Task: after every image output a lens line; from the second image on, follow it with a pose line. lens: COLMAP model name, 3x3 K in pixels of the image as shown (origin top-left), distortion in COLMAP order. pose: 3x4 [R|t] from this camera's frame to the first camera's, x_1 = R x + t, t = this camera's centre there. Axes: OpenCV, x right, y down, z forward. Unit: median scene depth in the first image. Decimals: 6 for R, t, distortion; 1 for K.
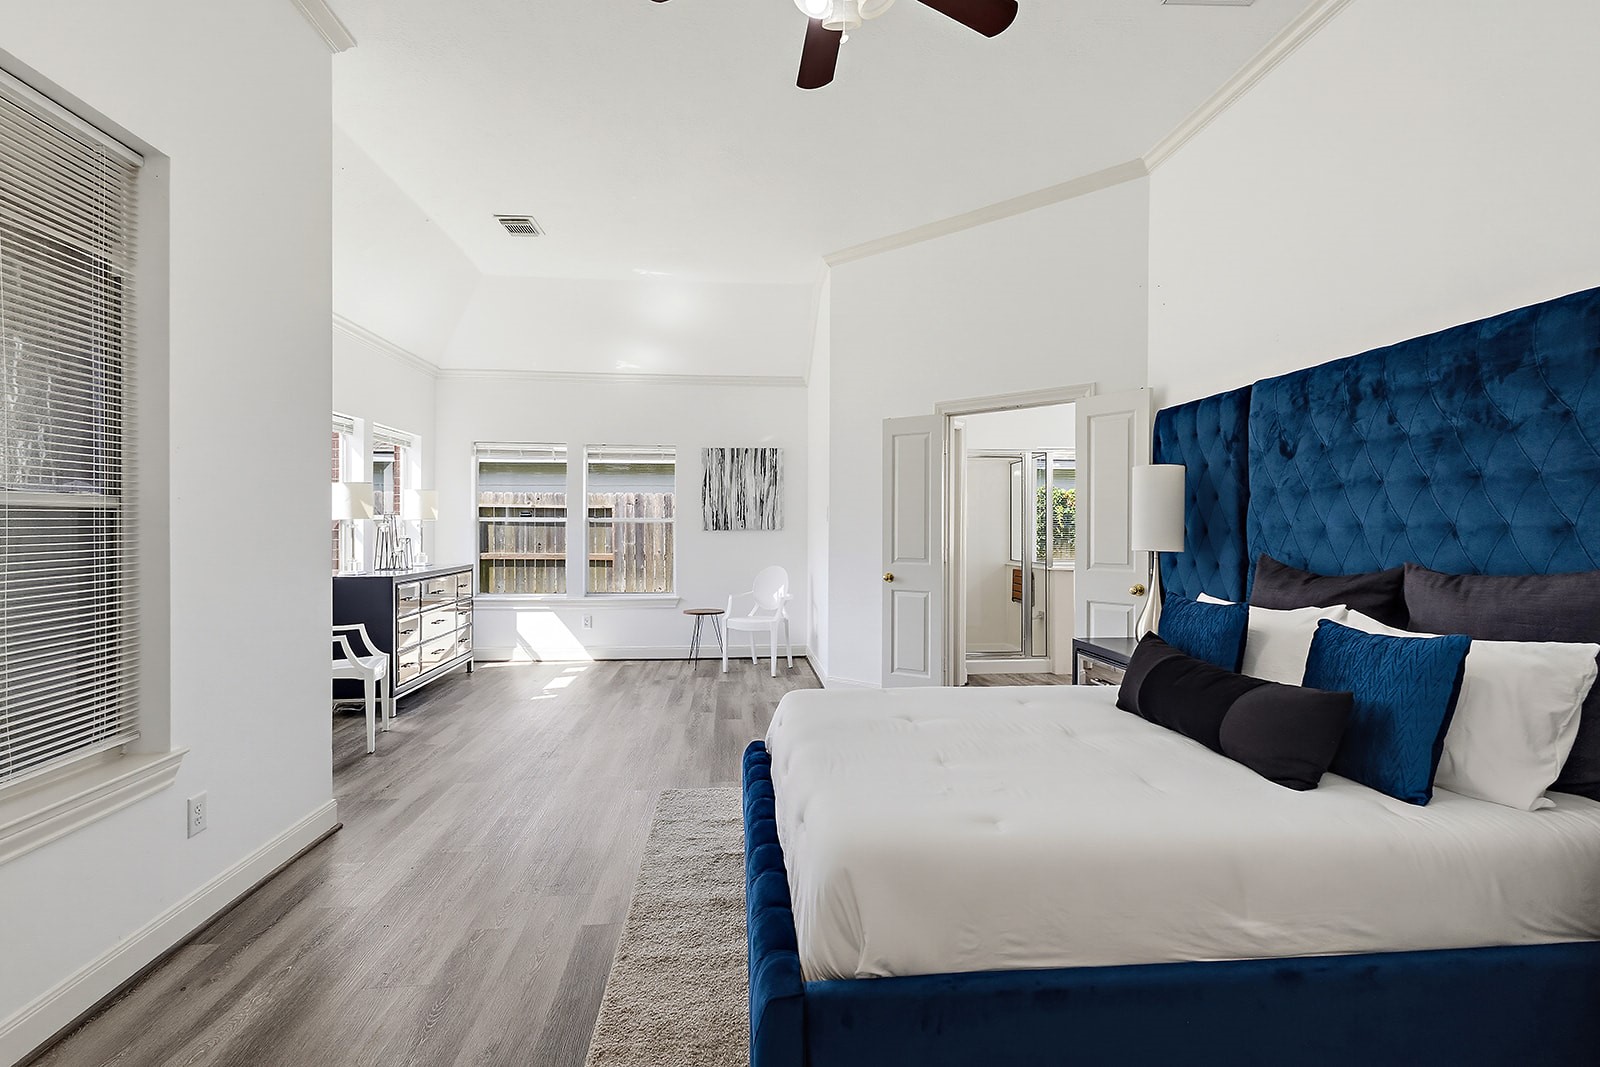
lens RADIAL K [[749.4, 0, 797.1], [0, 749.4, 530.8], [0, 0, 1]] dist [0.005217, -0.000016]
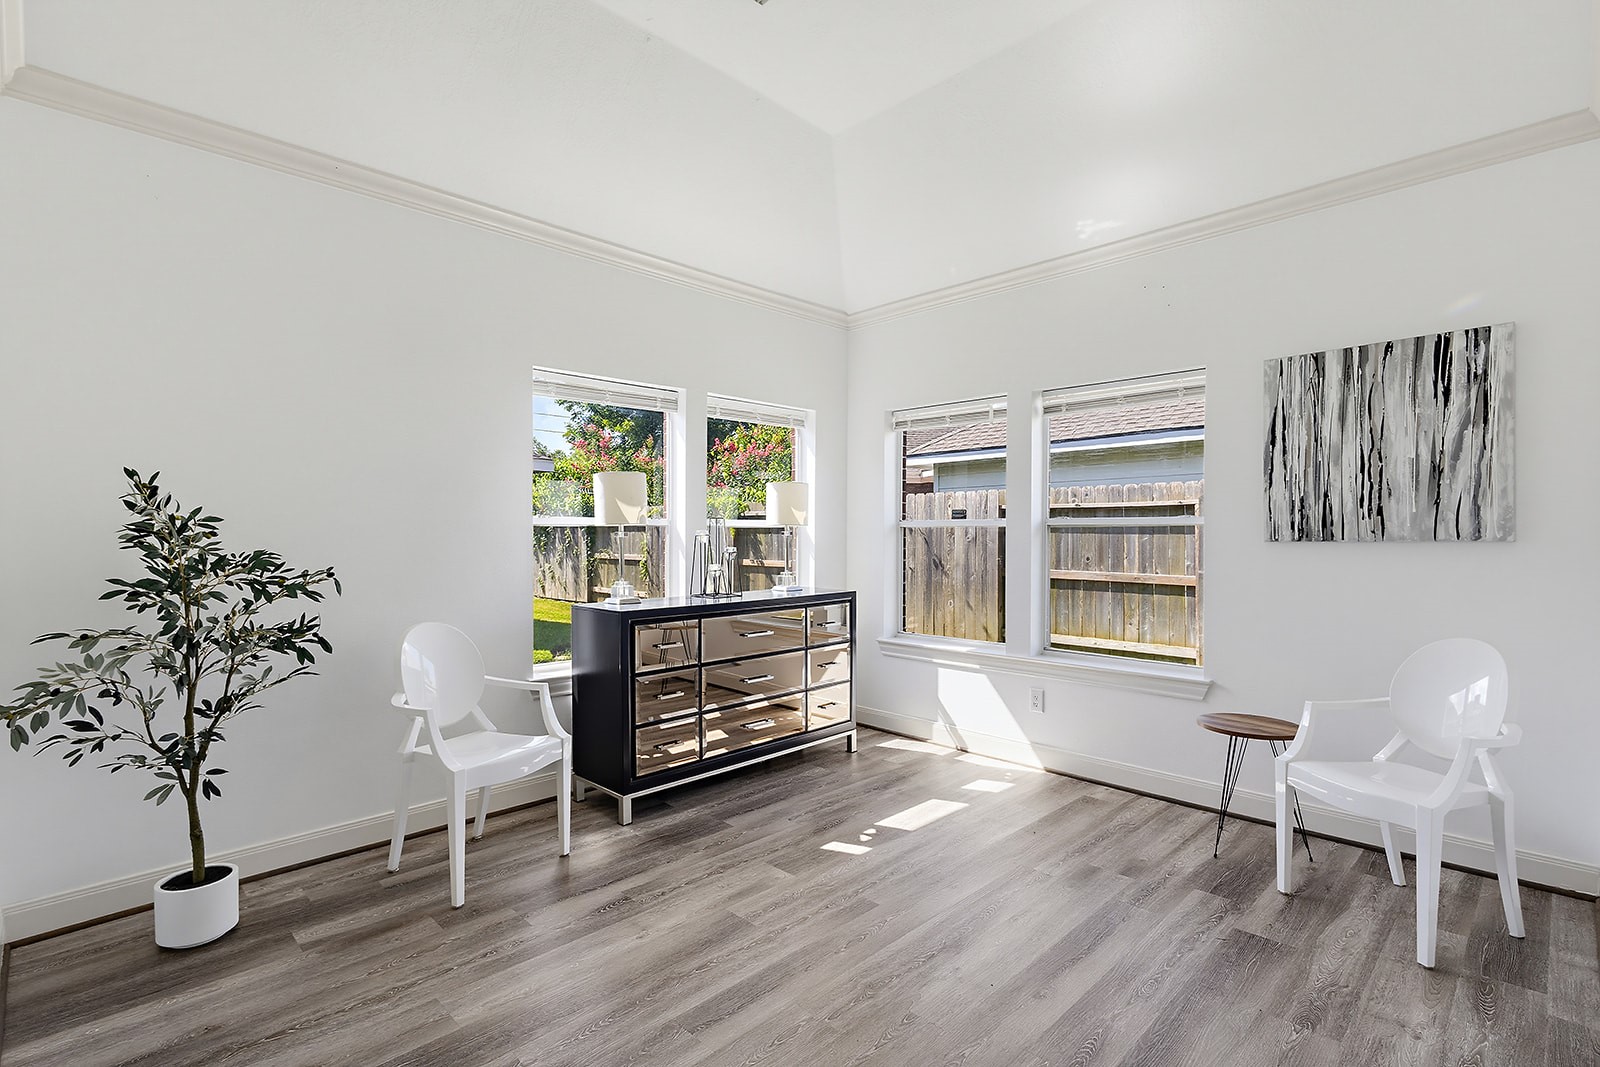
lens RADIAL K [[749.4, 0, 798.4], [0, 749.4, 542.1], [0, 0, 1]] dist [0.005217, -0.000016]
pose [[0.634392, 0.004896, -0.772996, 0.046648], [-0.000527, 0.999982, 0.005902, -0.002745], [0.773012, -0.003337, 0.634383, 0.488762]]
